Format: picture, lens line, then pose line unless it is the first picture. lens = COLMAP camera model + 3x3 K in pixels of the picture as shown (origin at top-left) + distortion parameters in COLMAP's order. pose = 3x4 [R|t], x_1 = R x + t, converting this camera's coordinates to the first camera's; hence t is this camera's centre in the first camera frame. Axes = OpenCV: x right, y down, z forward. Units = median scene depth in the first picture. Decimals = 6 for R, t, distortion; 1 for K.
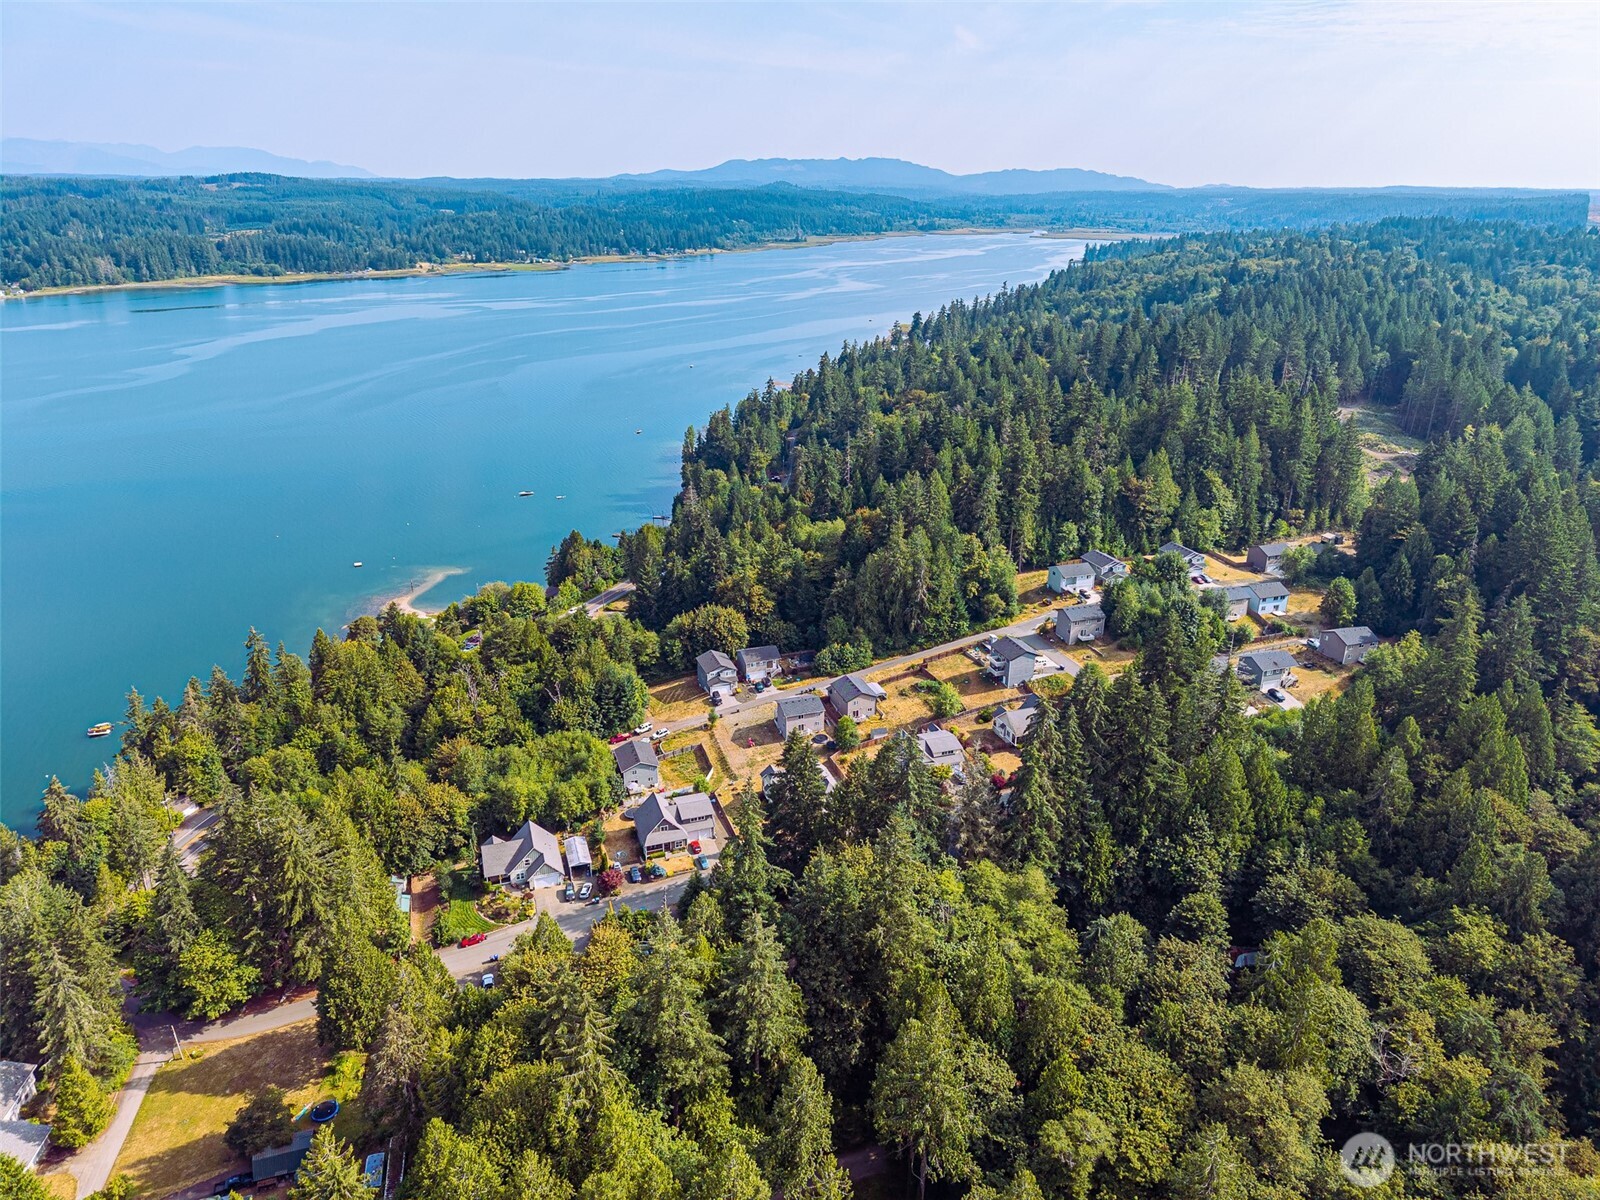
lens RADIAL K [[1091.7, 0, 800.0], [0, 1091.7, 600.0], [0, 0, 1]] dist [0.020662, -0.016311]
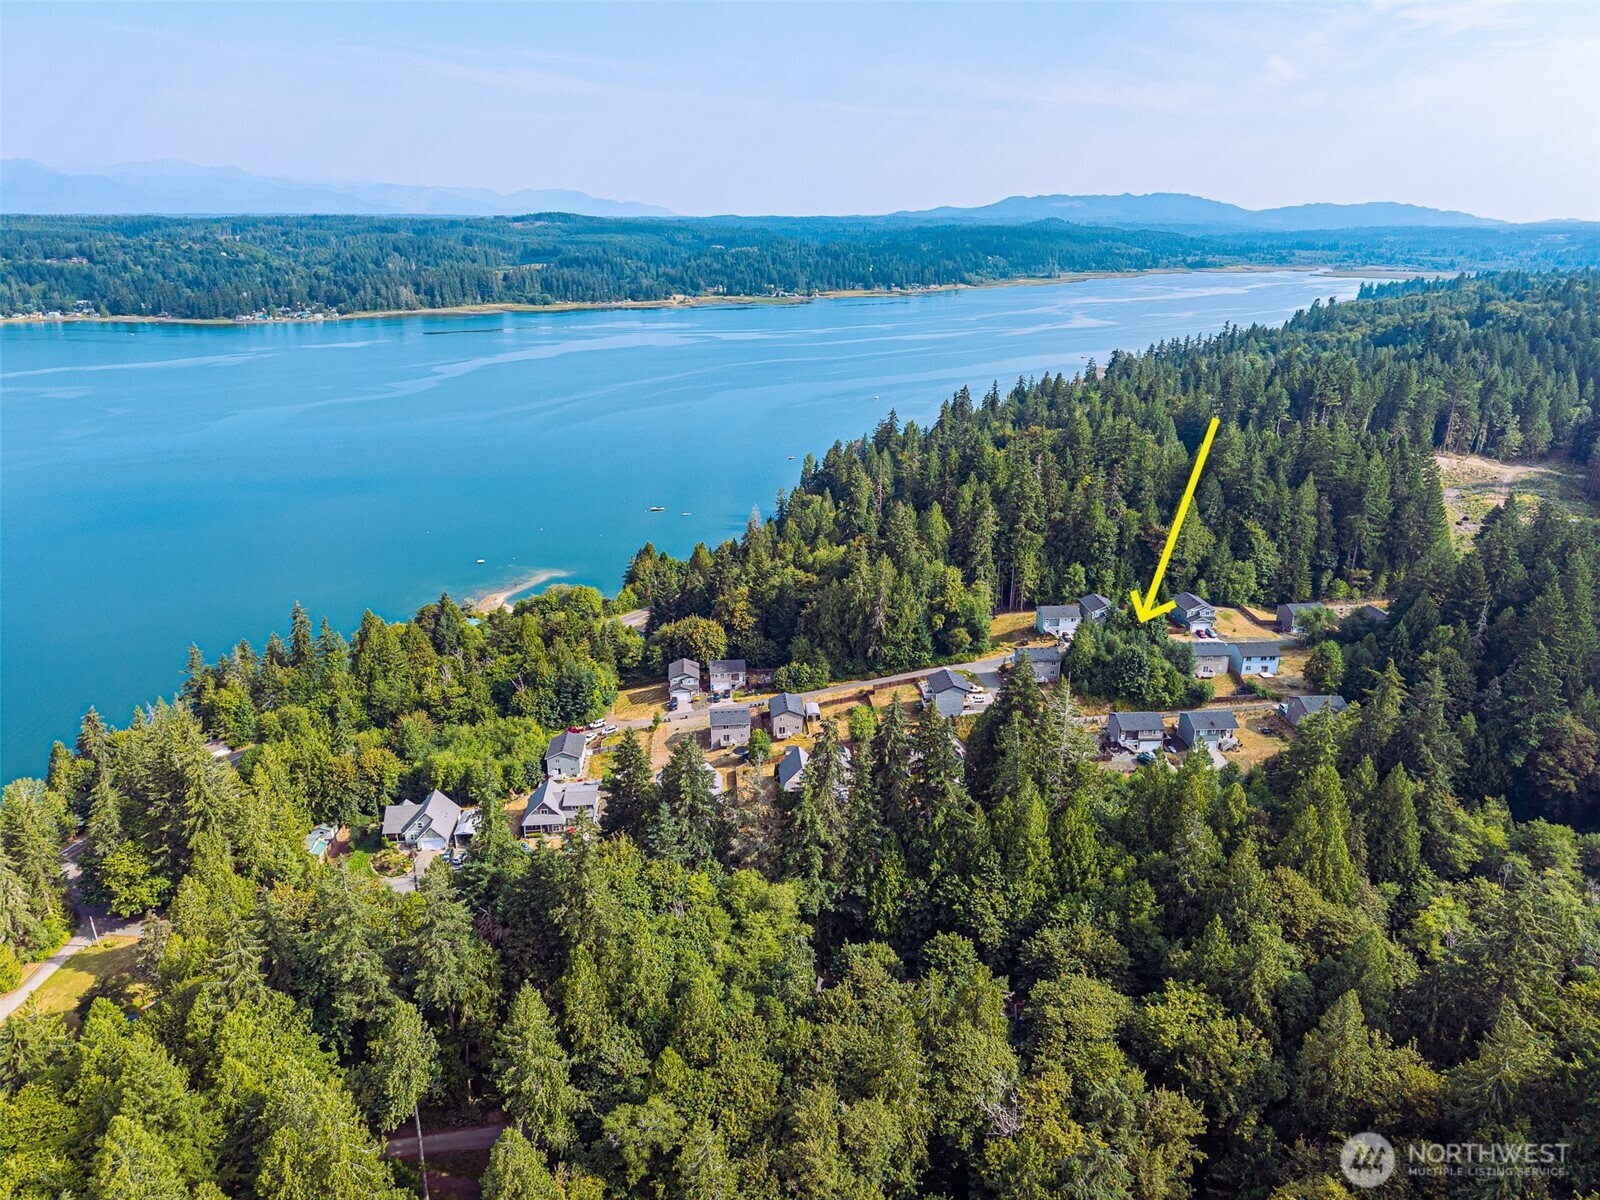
lens RADIAL K [[1091.7, 0, 800.0], [0, 1091.7, 600.0], [0, 0, 1]] dist [0.020662, -0.016311]
pose [[0.969148, 0.078460, -0.233658, 0.256716], [-0.085377, 0.996156, -0.019620, 0.000868], [0.231221, 0.038964, 0.972121, 0.001111]]
